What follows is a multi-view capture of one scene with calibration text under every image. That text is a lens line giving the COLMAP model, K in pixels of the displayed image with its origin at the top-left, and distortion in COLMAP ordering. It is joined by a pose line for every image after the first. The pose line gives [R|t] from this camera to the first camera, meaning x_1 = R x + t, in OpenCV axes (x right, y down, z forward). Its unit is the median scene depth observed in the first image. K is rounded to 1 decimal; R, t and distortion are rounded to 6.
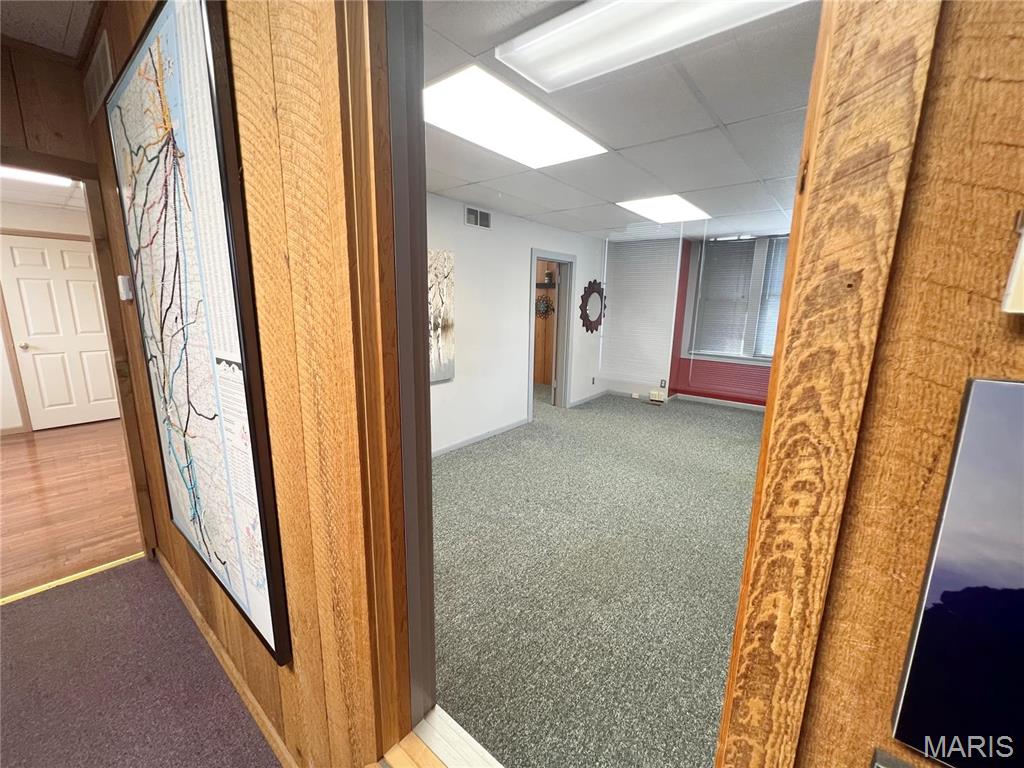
lens RADIAL K [[410.6, 0, 506.8], [0, 410.6, 384.9], [0, 0, 1]] dist [-0.000652, 0.000162]
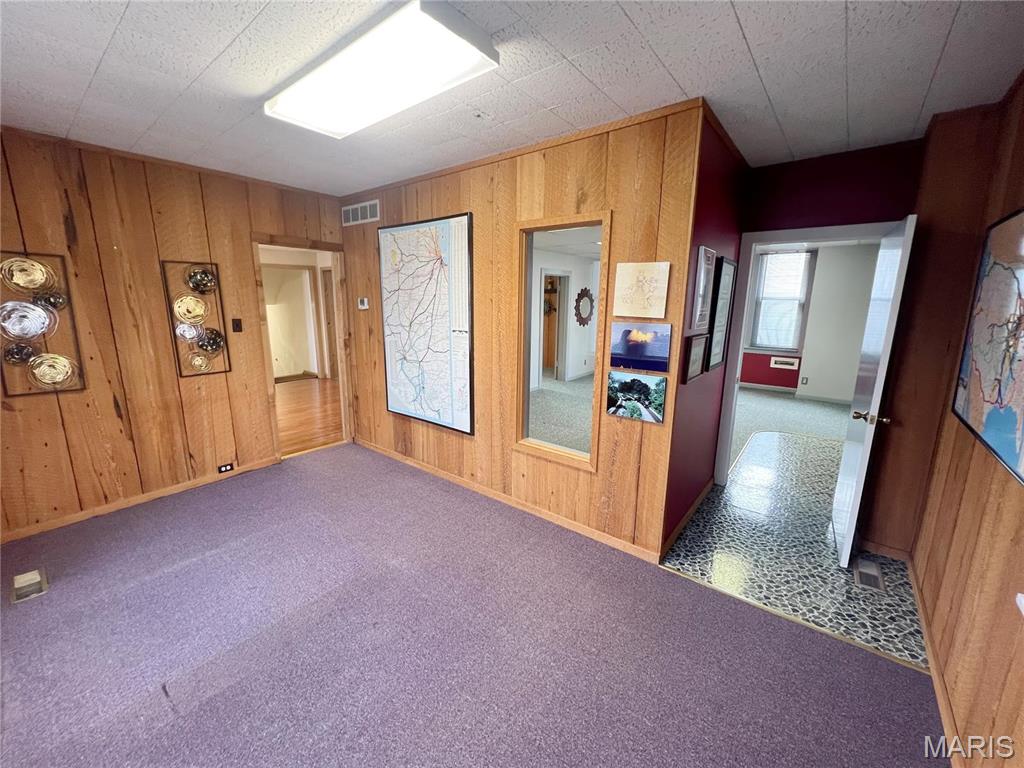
lens RADIAL K [[410.6, 0, 510.5], [0, 410.6, 380.7], [0, 0, 1]] dist [-0.000652, 0.000162]
pose [[0.999861, -0.008751, 0.014219, -0.062259], [0.008803, 0.999955, -0.003607, 0.061967], [-0.014187, 0.003732, 0.999892, -0.393654]]
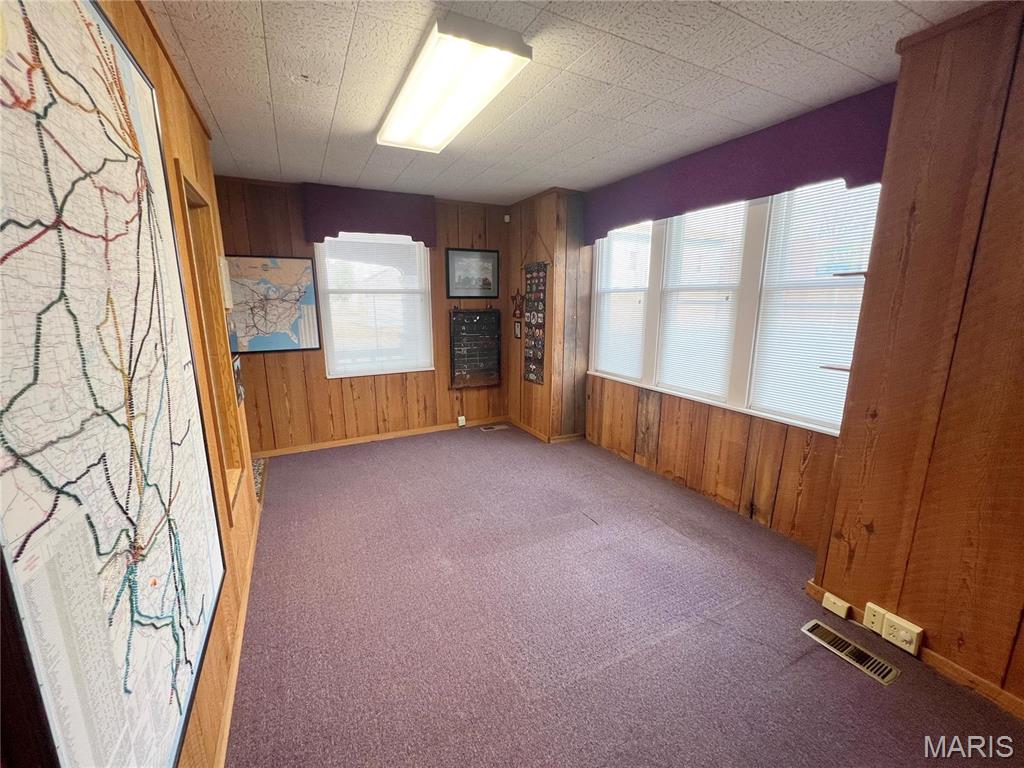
lens RADIAL K [[410.6, 0, 513.7], [0, 410.6, 382.3], [0, 0, 1]] dist [-0.000652, 0.000162]
pose [[-0.921711, -0.088780, 0.377580, -0.415105], [0.065634, 0.923716, 0.377413, -0.083289], [-0.382283, 0.372648, -0.845572, 0.337489]]
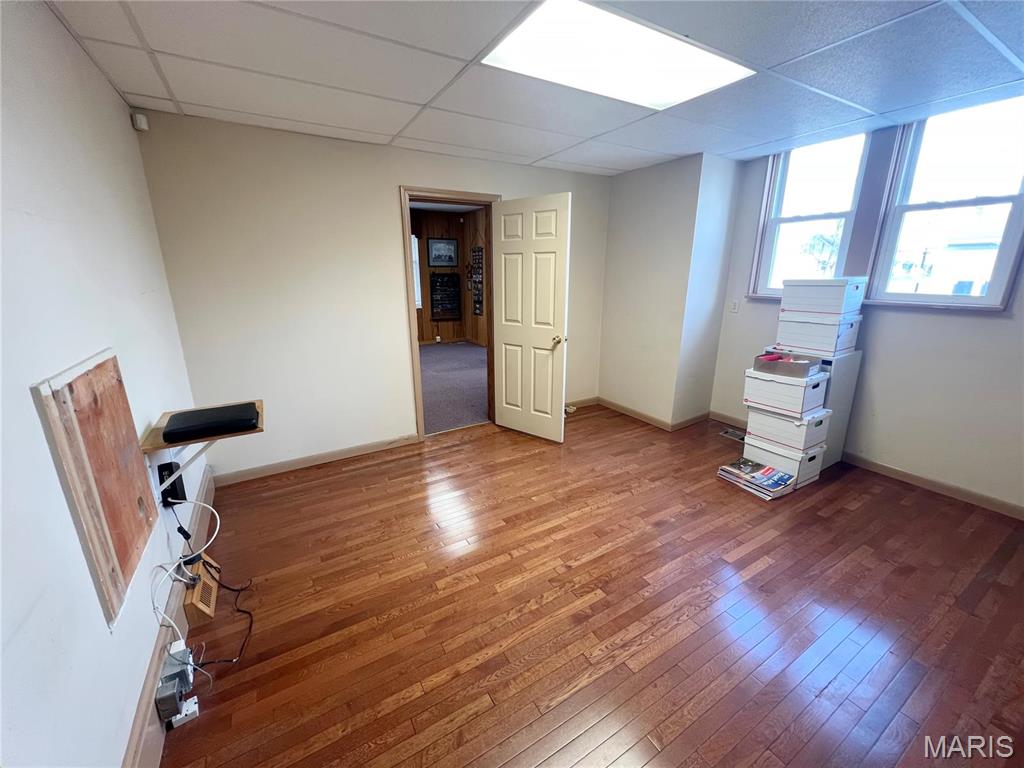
lens RADIAL K [[410.6, 0, 512.2], [0, 410.6, 381.8], [0, 0, 1]] dist [-0.000652, 0.000162]
pose [[-0.943966, -0.099047, 0.314831, -0.751637], [0.054379, 0.894196, 0.444362, -0.205417], [-0.325534, 0.436582, -0.838704, 0.942449]]
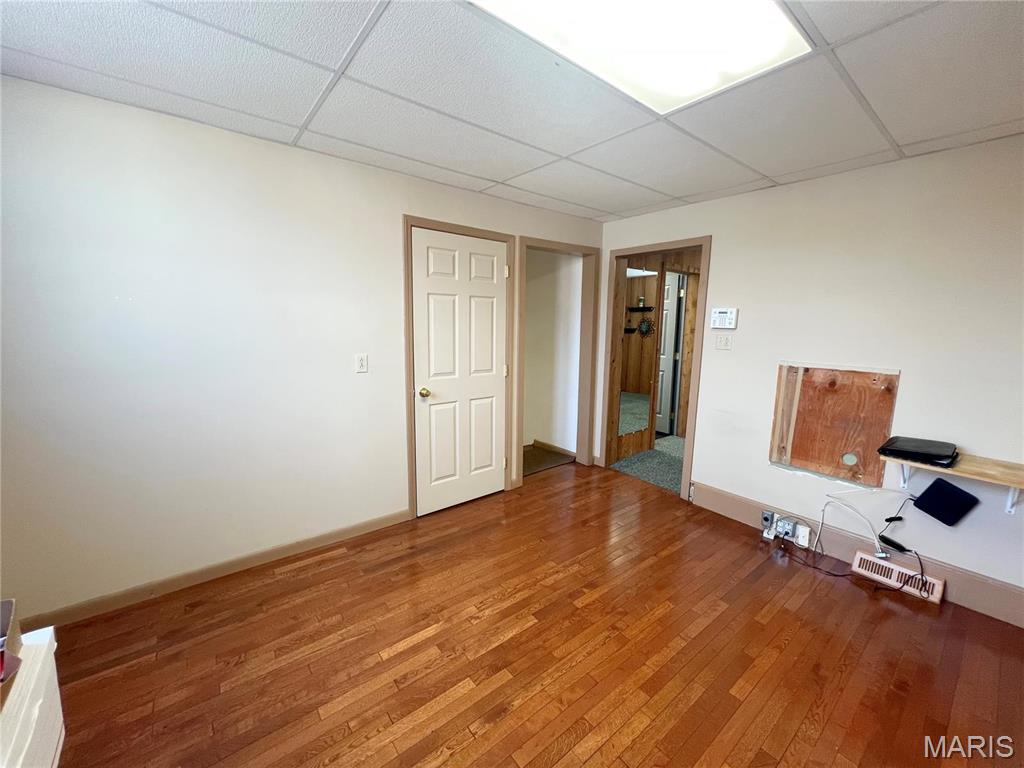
lens RADIAL K [[410.6, 0, 513.7], [0, 410.6, 386.2], [0, 0, 1]] dist [-0.000652, 0.000162]
pose [[0.980903, 0.031813, -0.191877, -0.721532], [-0.040978, 0.998191, -0.043984, -0.065222], [0.190131, 0.051007, 0.980433, 0.293924]]
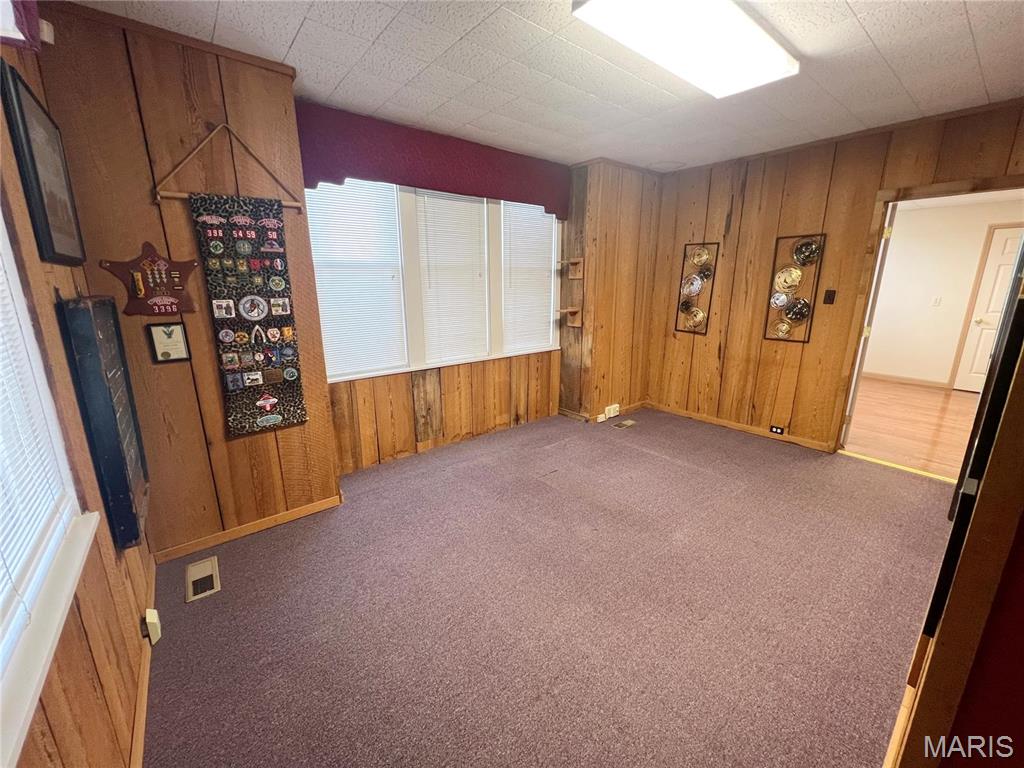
lens RADIAL K [[410.6, 0, 509.4], [0, 410.6, 379.7], [0, 0, 1]] dist [-0.000652, 0.000162]
pose [[-0.195664, 0.219008, -0.955903, 0.232332], [-0.193807, 0.946884, 0.256612, 0.022055], [0.961329, 0.235471, -0.142826, -0.094453]]
